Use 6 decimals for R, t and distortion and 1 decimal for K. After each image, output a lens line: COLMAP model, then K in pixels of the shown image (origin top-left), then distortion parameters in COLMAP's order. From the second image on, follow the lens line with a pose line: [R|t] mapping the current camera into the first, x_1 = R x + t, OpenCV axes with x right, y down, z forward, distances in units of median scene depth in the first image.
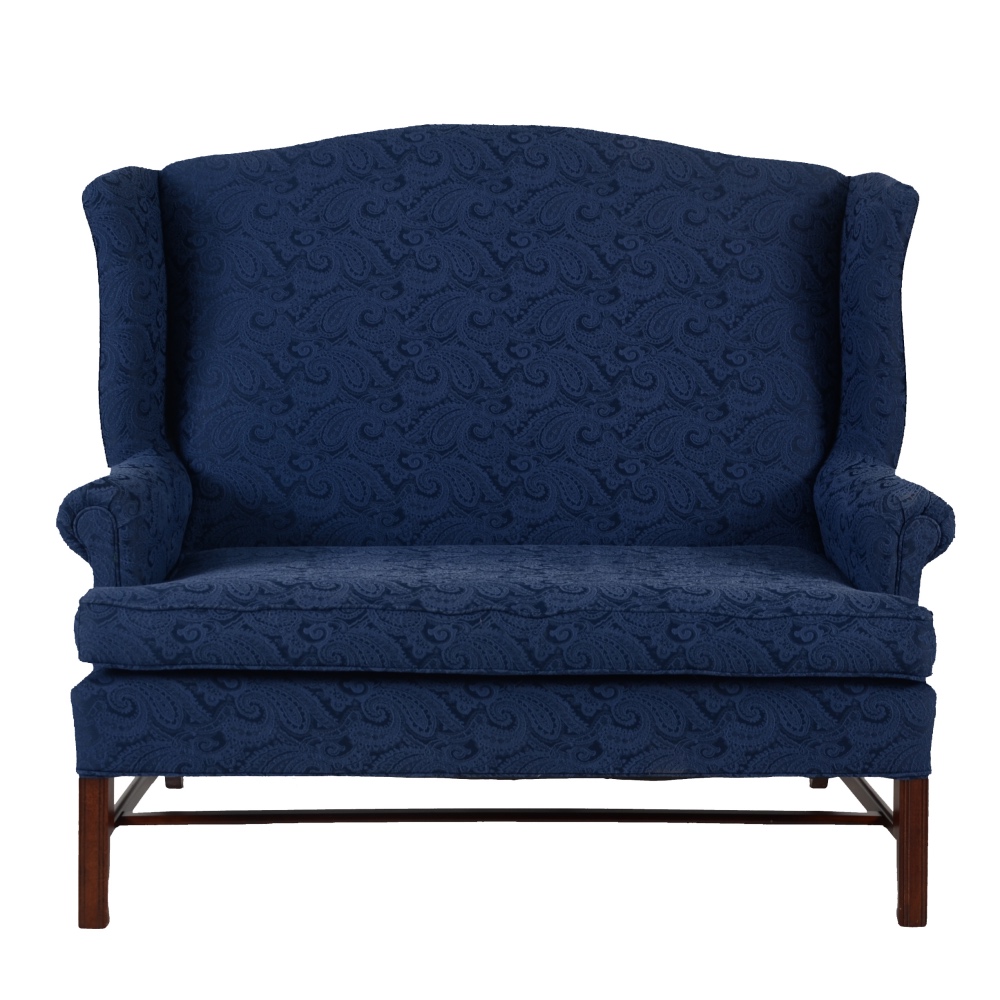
lens RADIAL K [[2765.3, 0, 501.9], [0, 2765.3, 503.2], [0, 0, 1]] dist [0.213364, 0.000000]
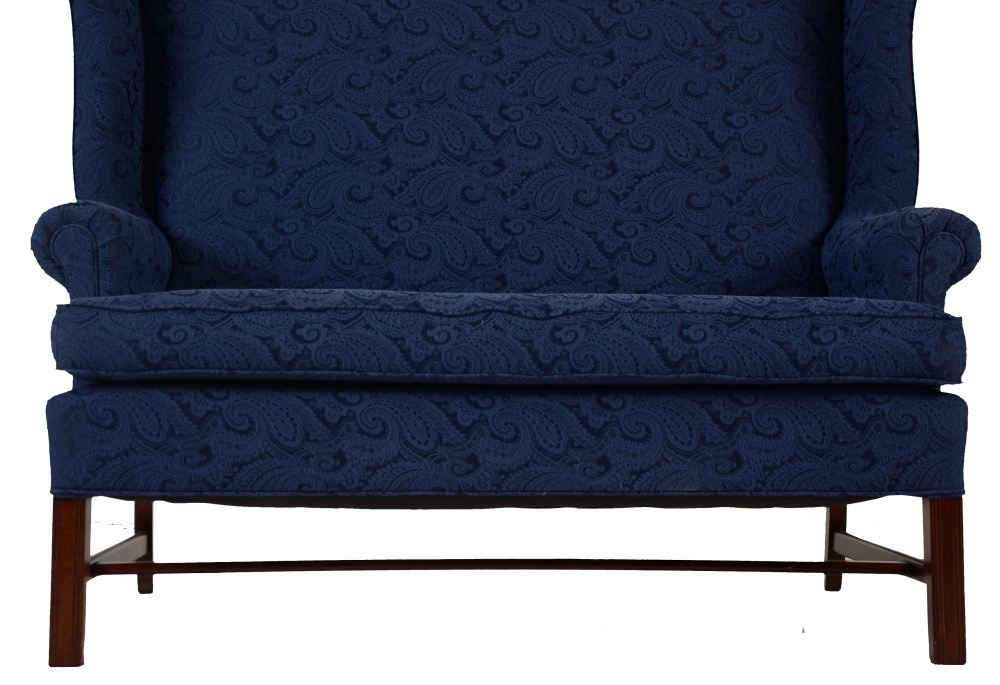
lens RADIAL K [[2843.8, 0, 473.2], [0, 2843.8, 320.4], [0, 0, 1]] dist [0.617992, 0.000000]
pose [[0.999897, -0.006001, 0.013040, -0.022789], [0.007832, 0.989368, -0.145221, 0.177702], [-0.012030, 0.145309, 0.989313, 0.028457]]
